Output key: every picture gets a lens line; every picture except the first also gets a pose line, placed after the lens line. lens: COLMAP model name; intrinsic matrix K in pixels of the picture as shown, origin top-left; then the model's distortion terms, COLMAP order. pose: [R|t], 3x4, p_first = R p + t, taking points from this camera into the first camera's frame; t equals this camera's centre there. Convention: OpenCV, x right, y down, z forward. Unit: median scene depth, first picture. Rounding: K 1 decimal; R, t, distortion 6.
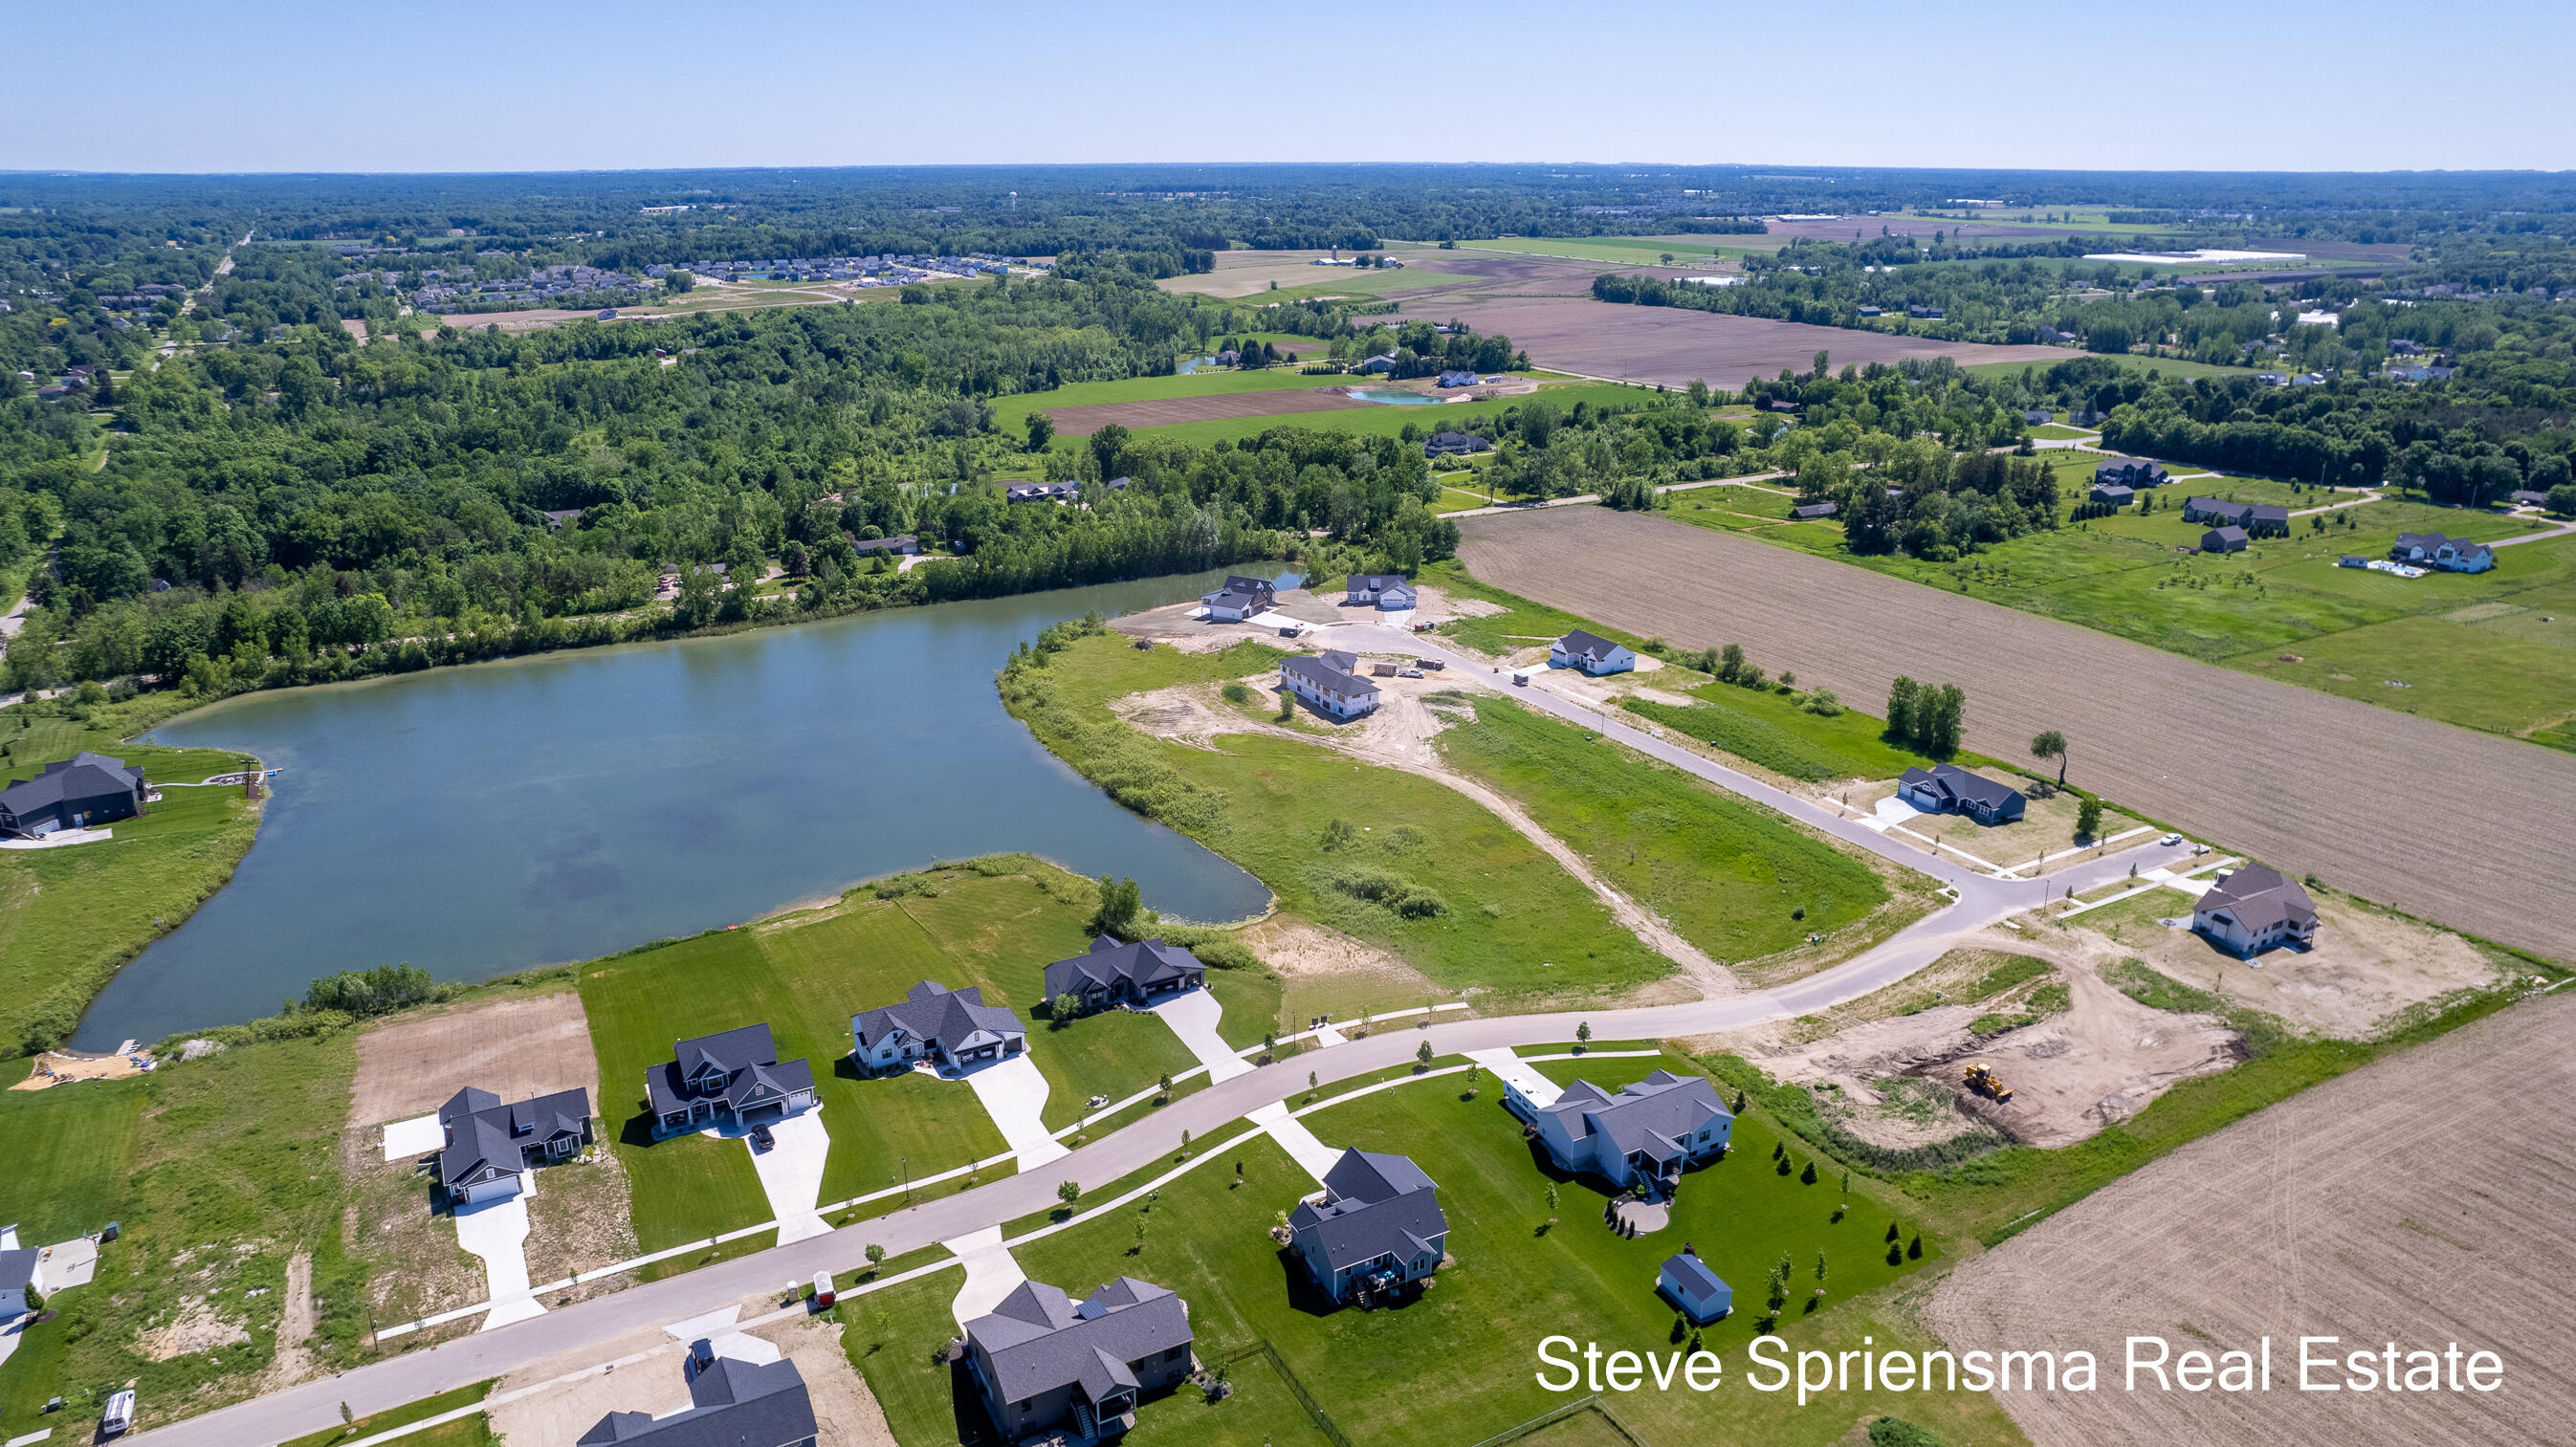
lens RADIAL K [[1672.6, 0, 1281.6], [0, 1672.6, 730.0], [0, 0, 1]] dist [-0.069770, 0.057168]
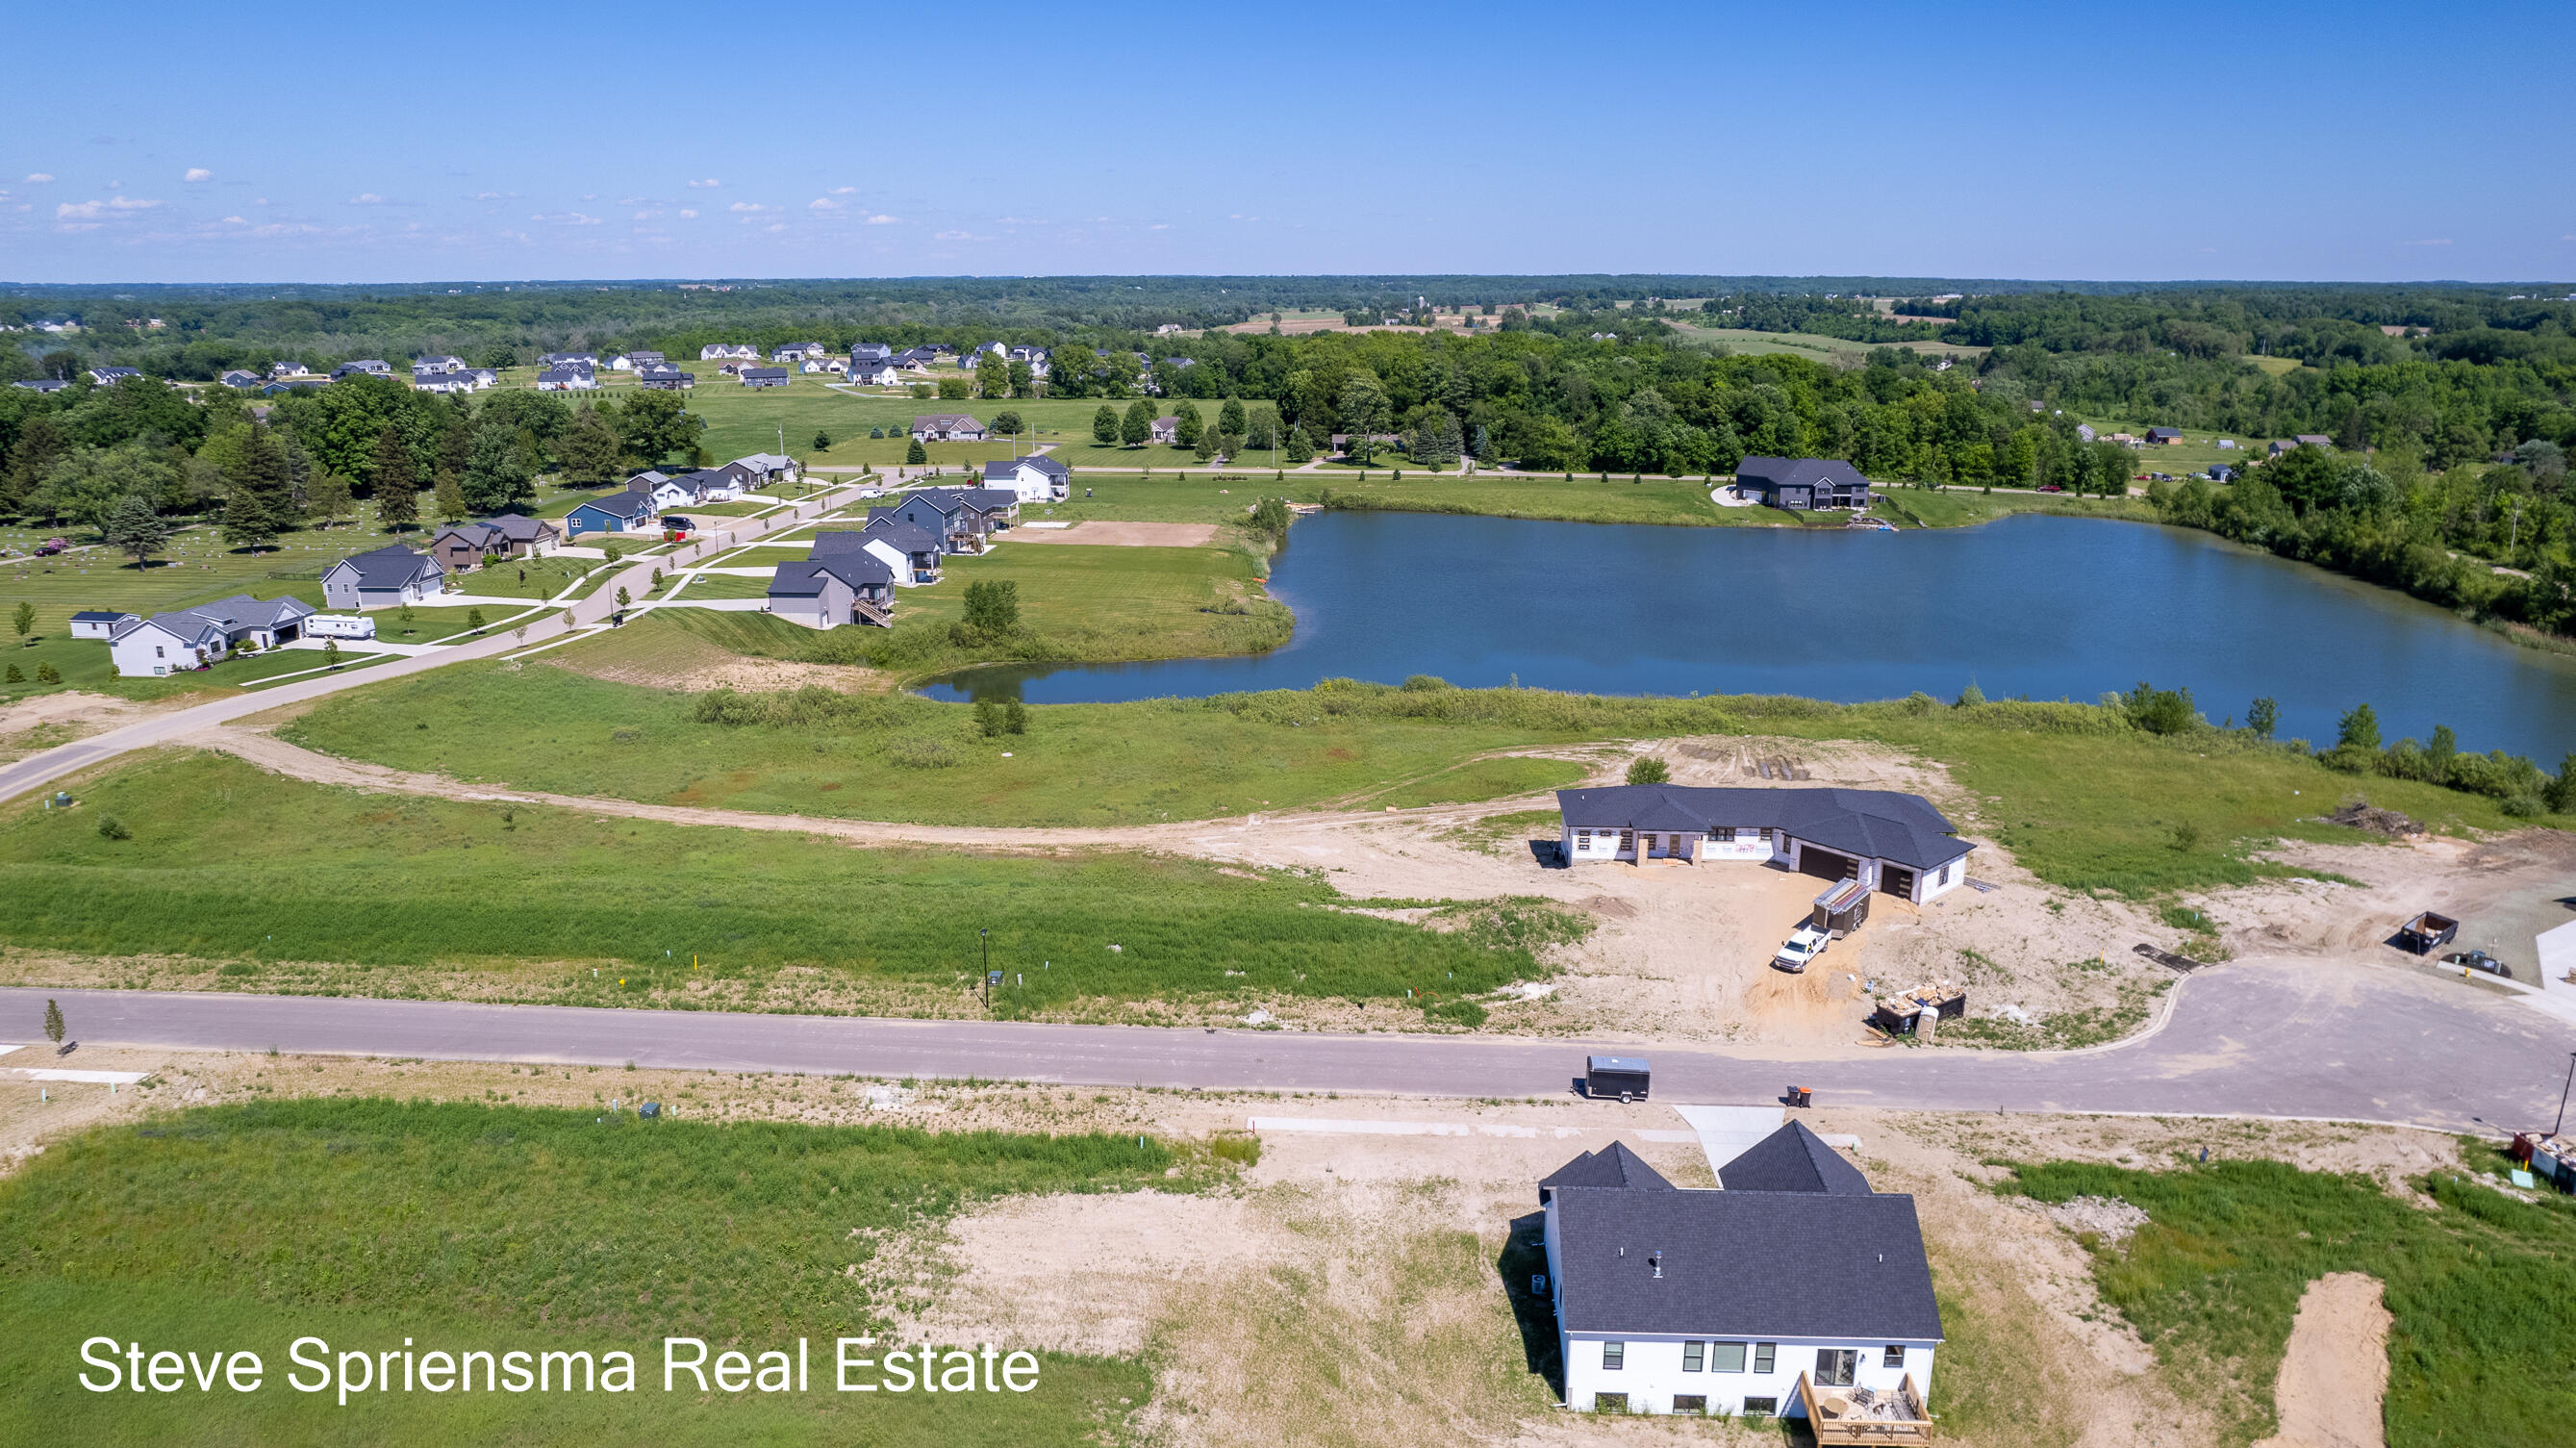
lens RADIAL K [[1672.9, 0, 1281.6], [0, 1672.9, 730.5], [0, 0, 1]] dist [-0.069770, 0.057168]
pose [[-0.544719, 0.224605, -0.807981, 0.384120], [-0.271631, 0.864272, 0.423379, -0.179317], [0.793409, 0.450096, -0.409776, 1.094605]]
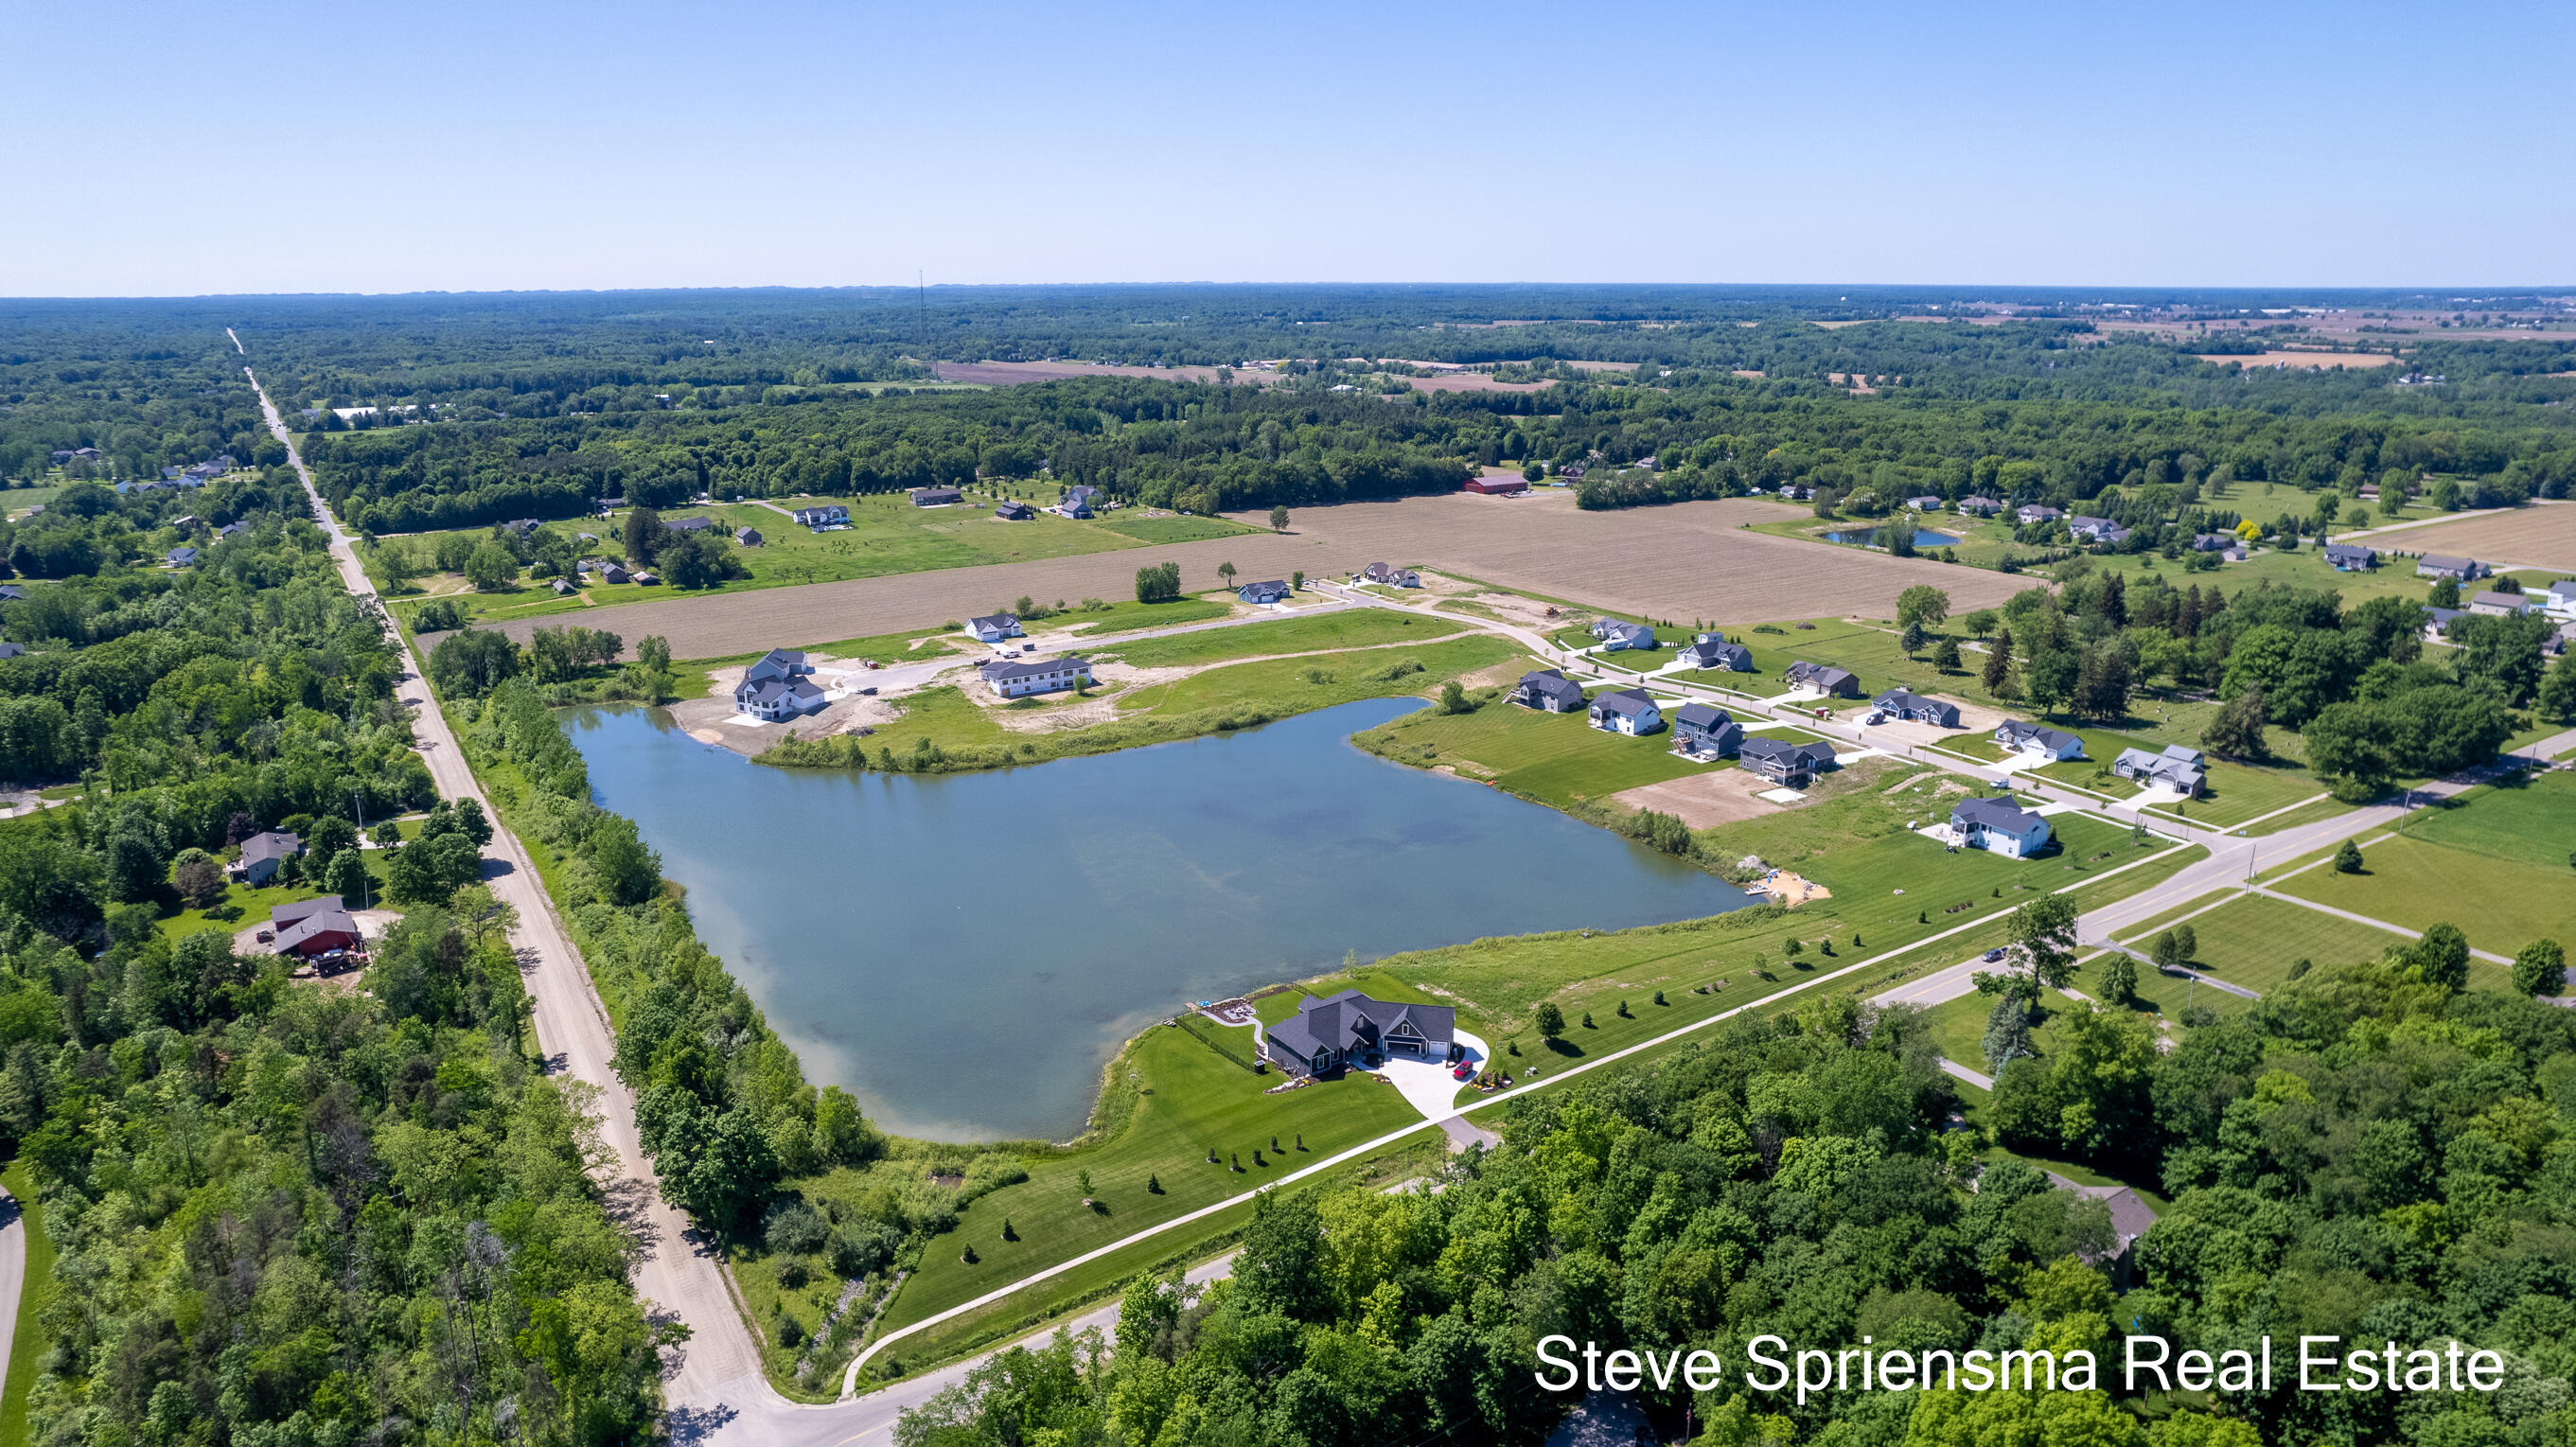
lens RADIAL K [[1650.8, 0, 1285.6], [0, 1650.8, 734.1], [0, 0, 1]] dist [-0.064934, 0.052447]
pose [[-0.073039, -0.266852, 0.960966, -1.276329], [0.329918, 0.902828, 0.275783, -0.287559], [-0.941180, 0.337183, 0.022098, 0.834801]]
